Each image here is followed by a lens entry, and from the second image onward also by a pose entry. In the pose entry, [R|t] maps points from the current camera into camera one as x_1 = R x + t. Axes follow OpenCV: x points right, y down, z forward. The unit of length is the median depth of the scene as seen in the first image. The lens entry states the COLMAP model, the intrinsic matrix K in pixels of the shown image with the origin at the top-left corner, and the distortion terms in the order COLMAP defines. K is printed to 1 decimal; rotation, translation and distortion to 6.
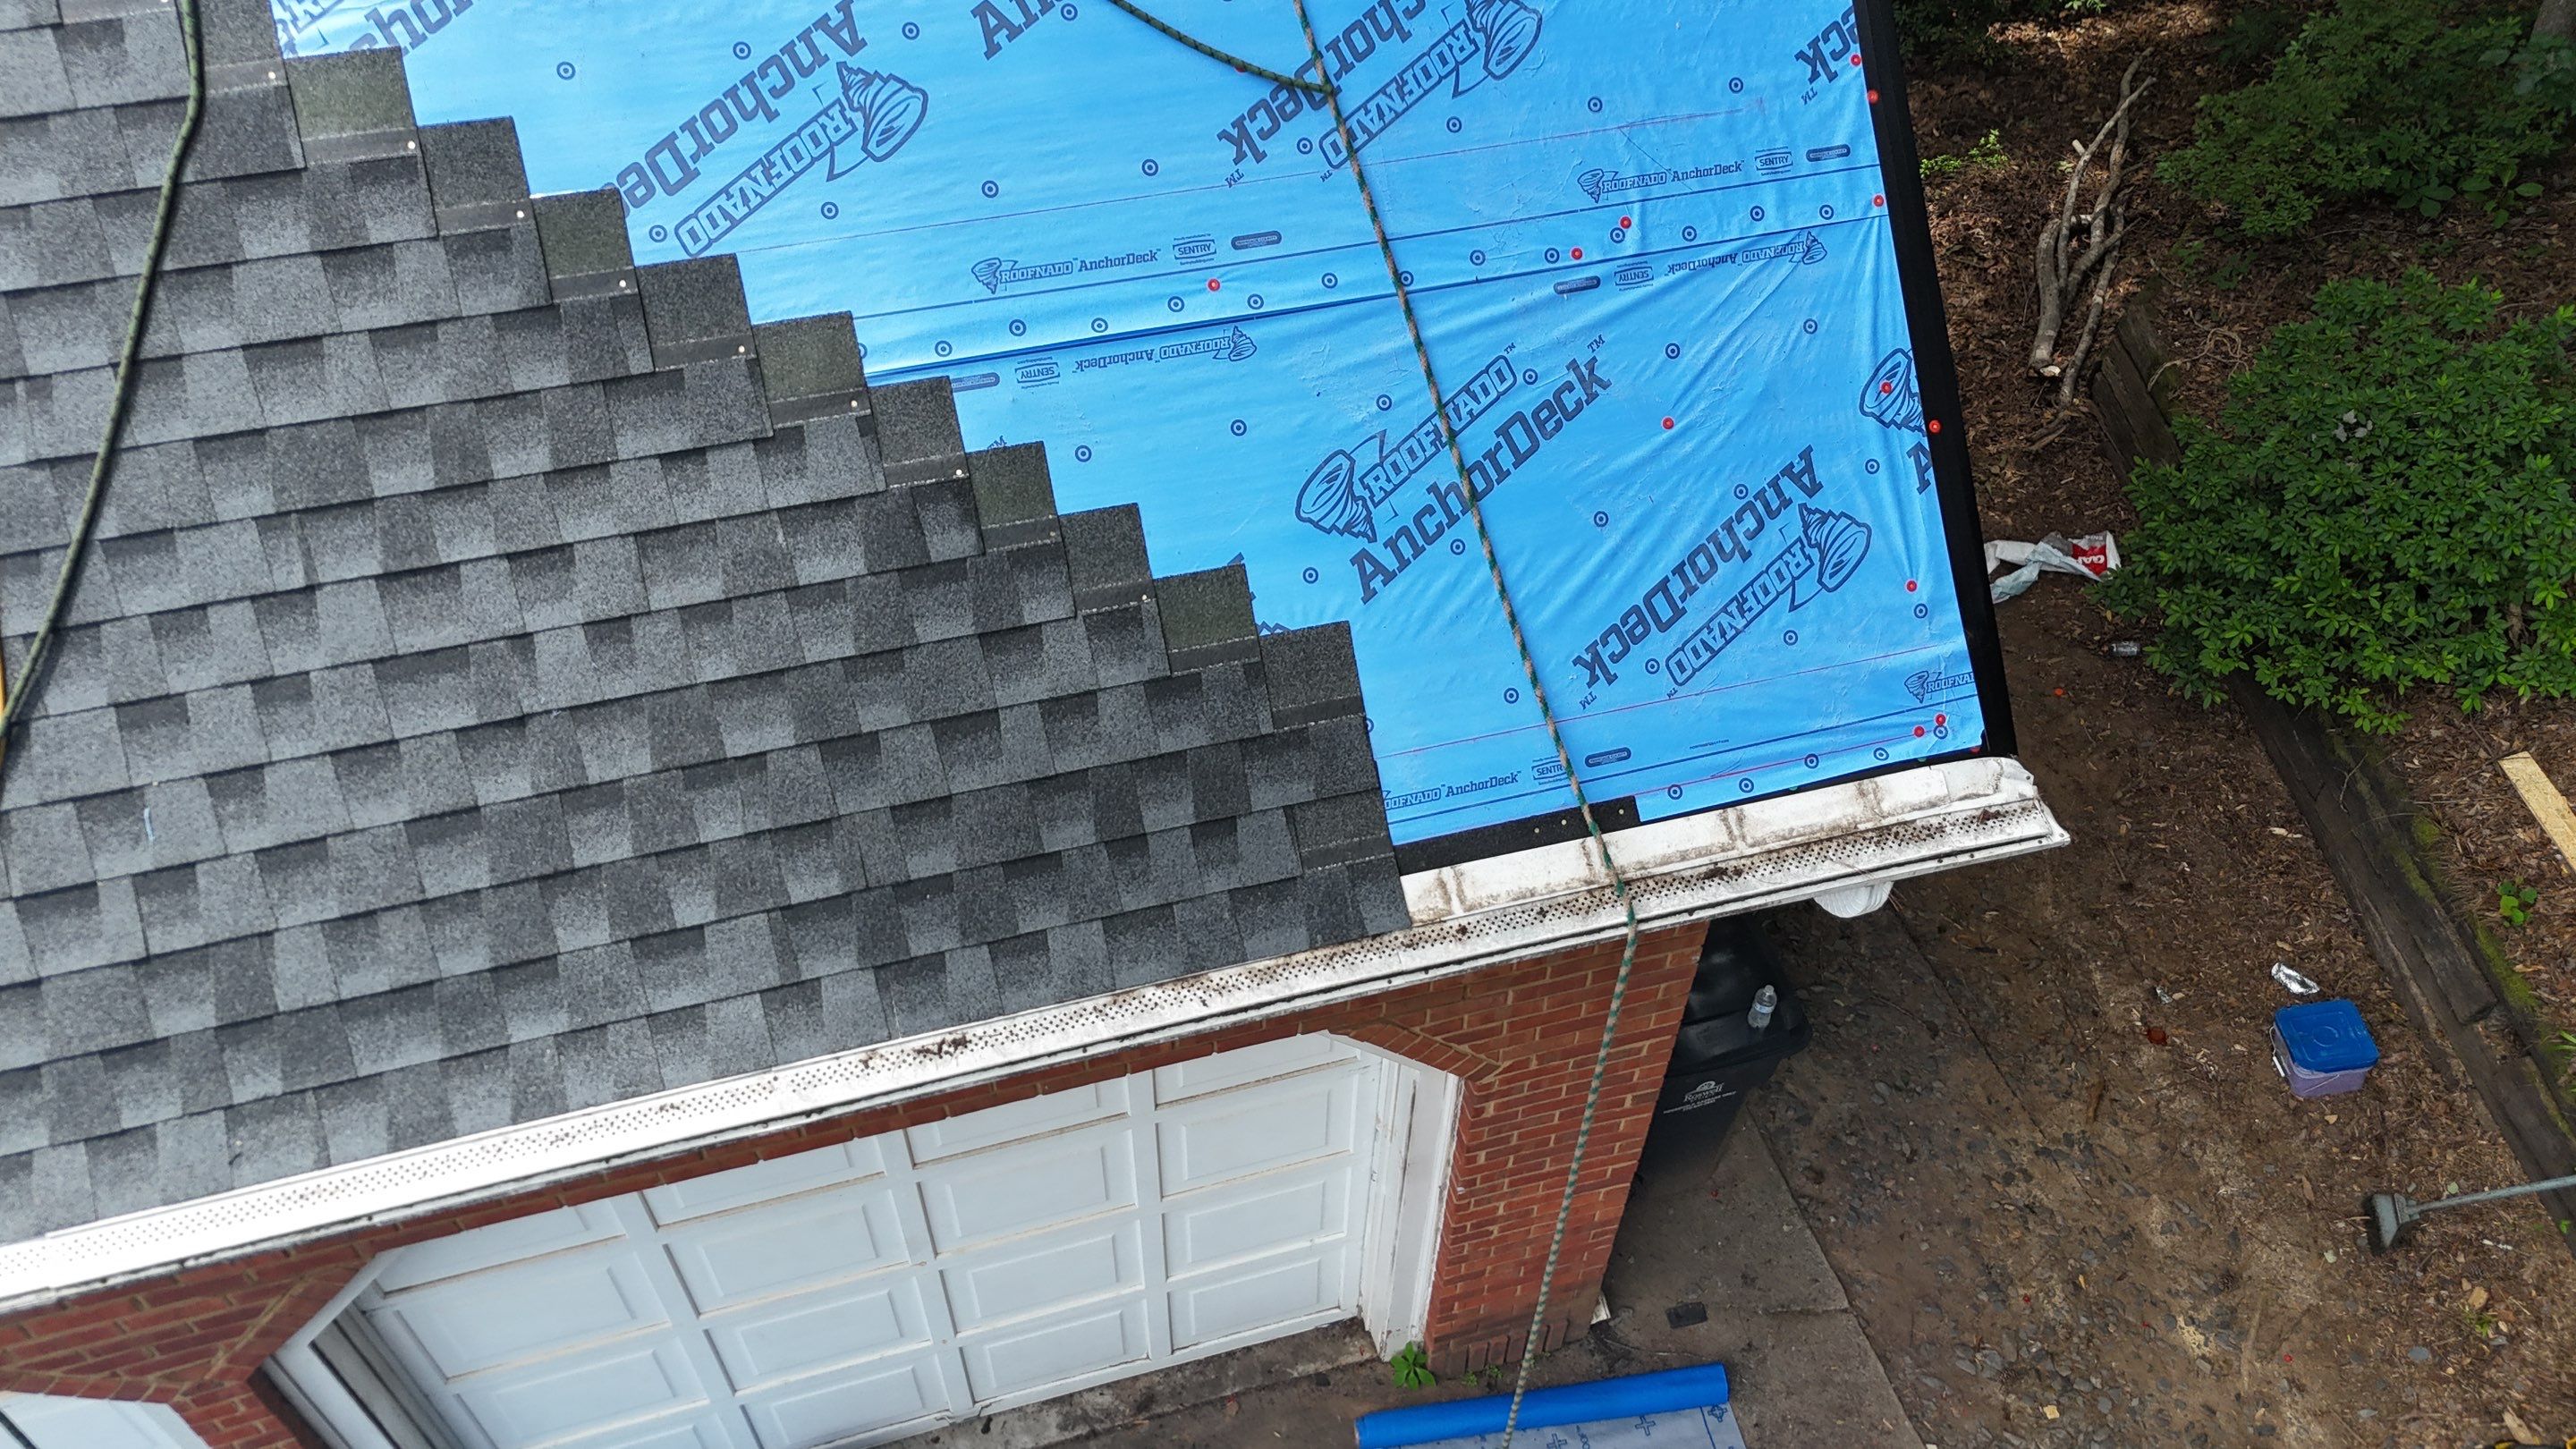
lens RADIAL K [[1900.2, 0, 1287.0], [0, 1900.2, 718.9], [0, 0, 1]] dist [0.074689, -0.076985]
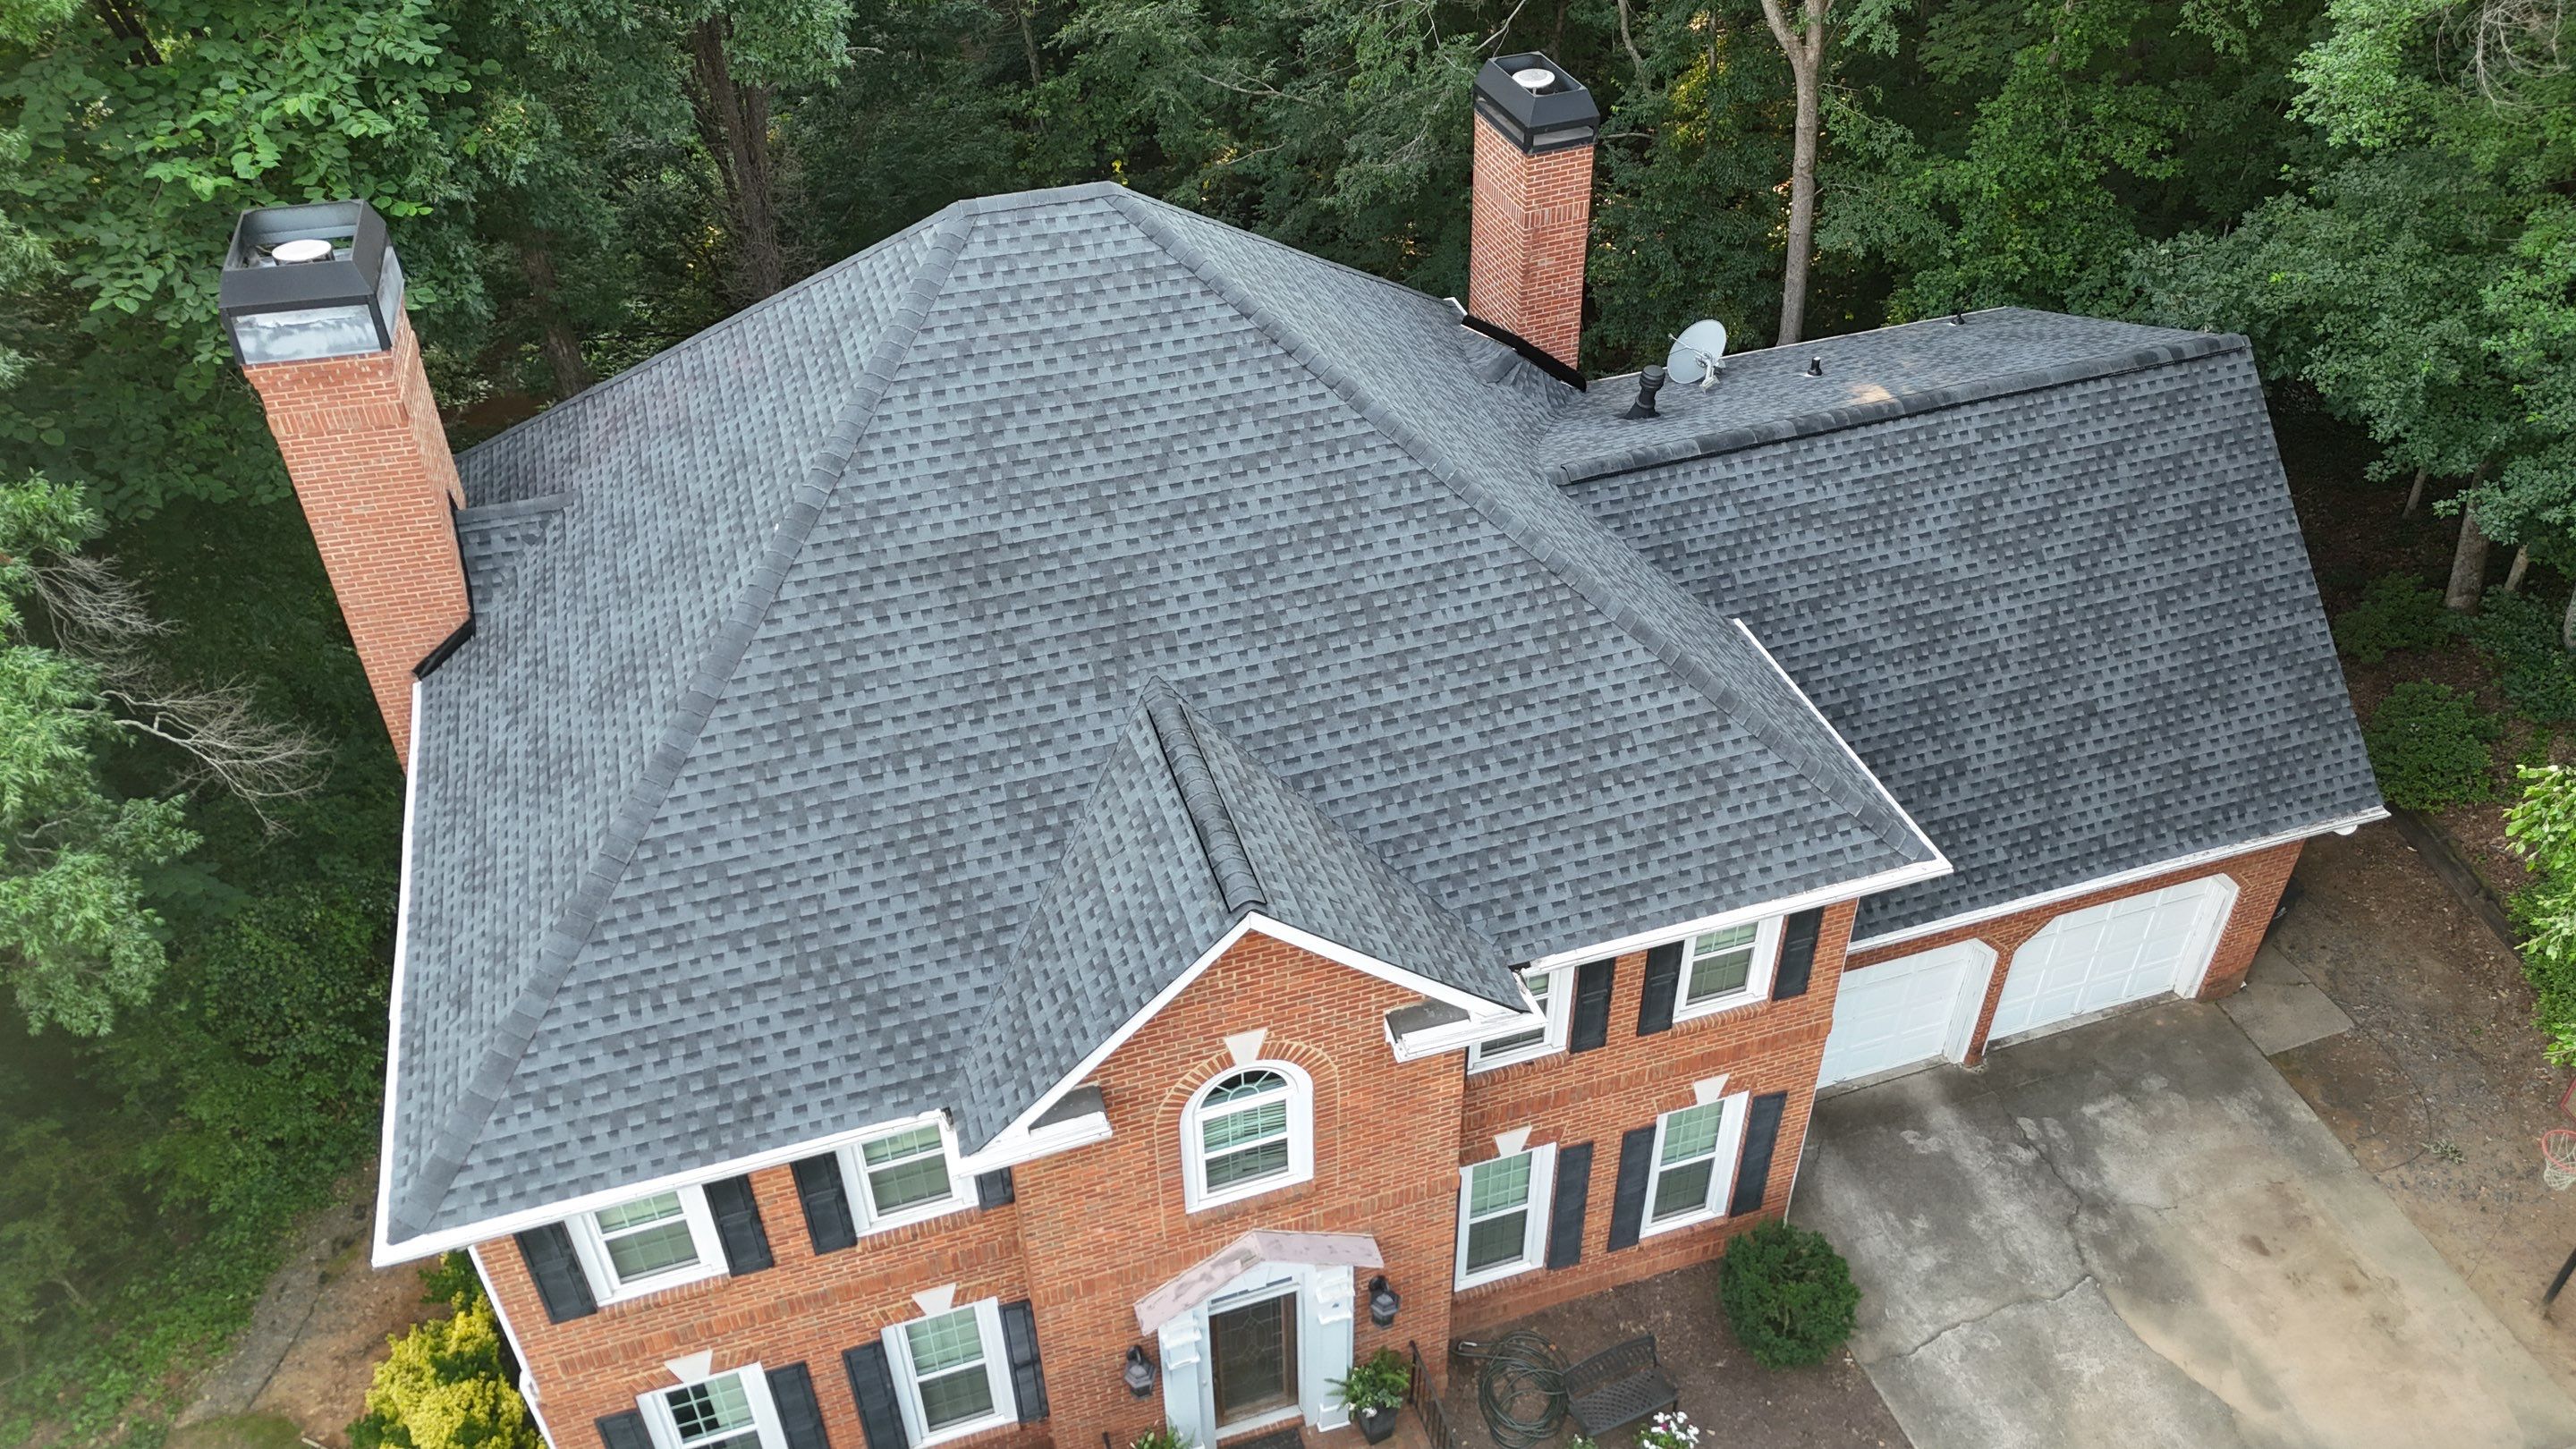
lens RADIAL K [[1900.2, 0, 1293.4], [0, 1900.2, 715.7], [0, 0, 1]] dist [0.074689, -0.076985]
pose [[0.998612, -0.050454, 0.015114, -3.116176], [0.052179, 0.986771, -0.153496, 0.528739], [-0.007170, 0.154072, 0.988034, -4.980535]]
